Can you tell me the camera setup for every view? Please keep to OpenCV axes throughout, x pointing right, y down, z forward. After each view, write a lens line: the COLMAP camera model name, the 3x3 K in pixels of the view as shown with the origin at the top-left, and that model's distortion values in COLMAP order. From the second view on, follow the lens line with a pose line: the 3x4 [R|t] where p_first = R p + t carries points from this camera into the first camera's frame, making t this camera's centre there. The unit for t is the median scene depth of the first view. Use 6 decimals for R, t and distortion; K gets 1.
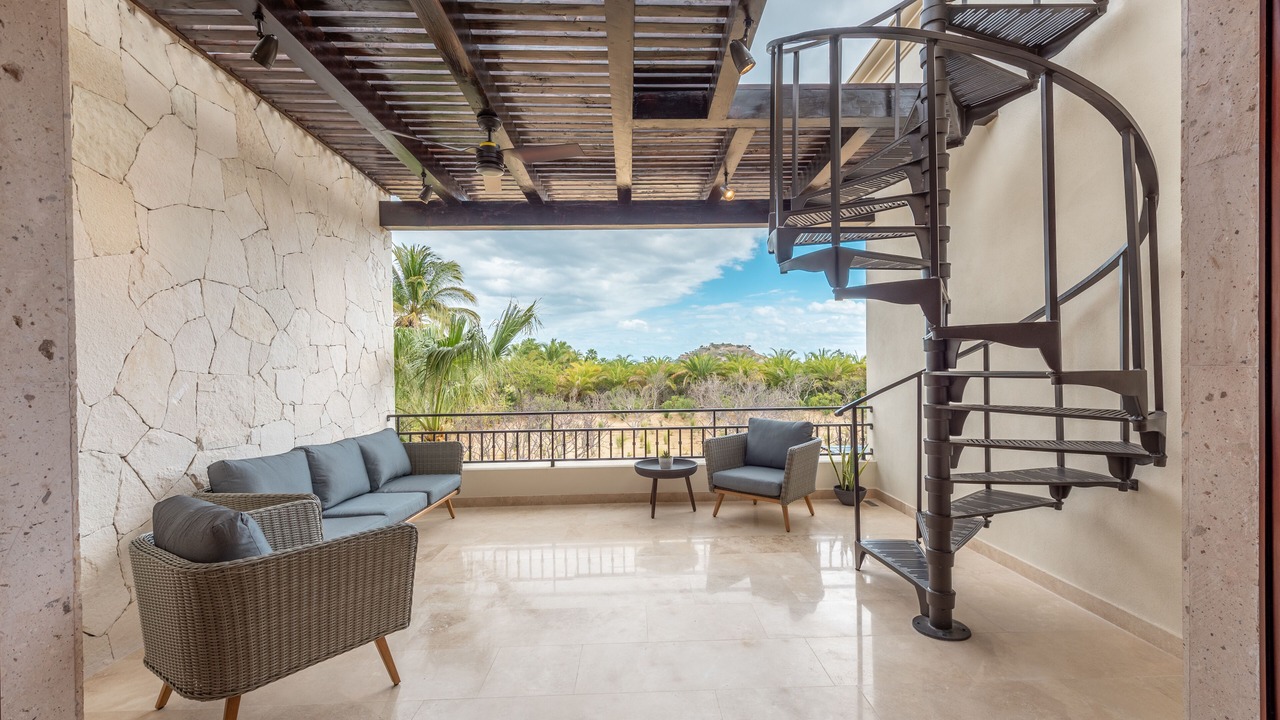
lens RADIAL K [[516.9, 0, 643.4], [0, 516.9, 372.1], [0, 0, 1]] dist [0.001207, 0.000140]
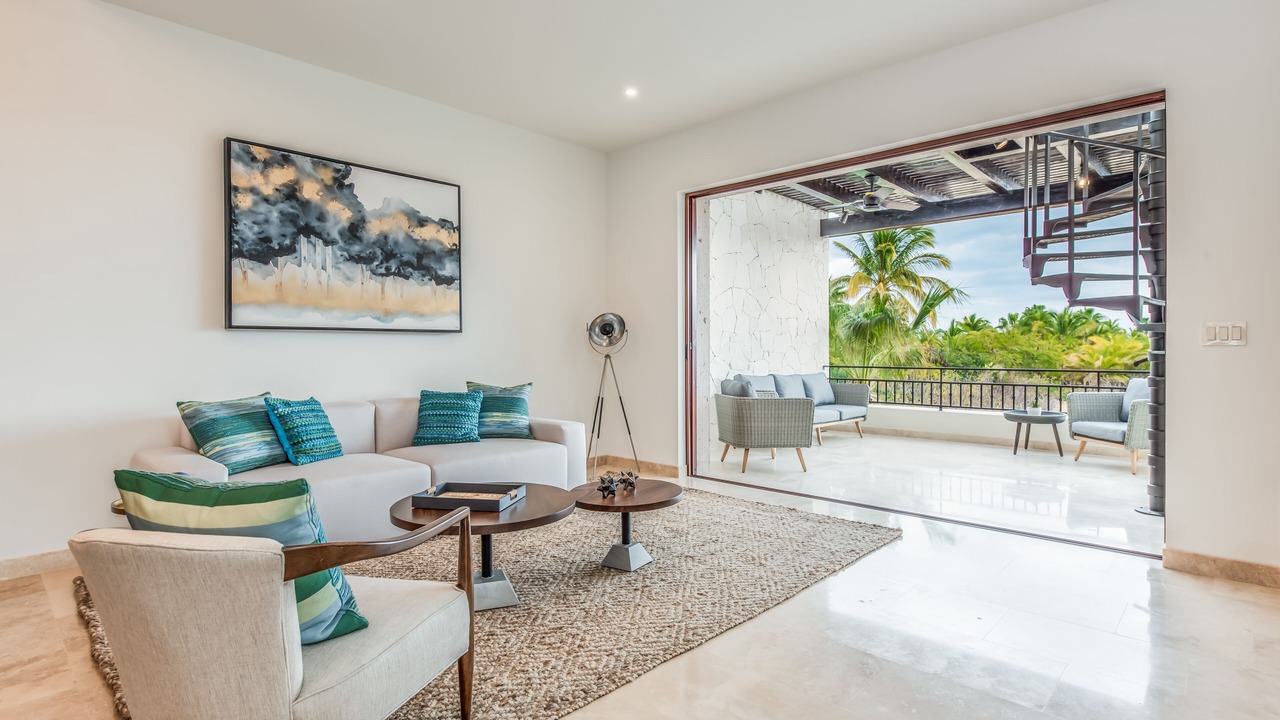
lens RADIAL K [[638.6, 0, 663.4], [0, 638.6, 356.7], [0, 0, 1]] dist [0.000768, -0.000160]
pose [[0.720076, 0.019940, -0.693608, 0.504761], [-0.013153, 0.999800, 0.015087, 0.043856], [0.693770, -0.001741, 0.720194, -0.717239]]
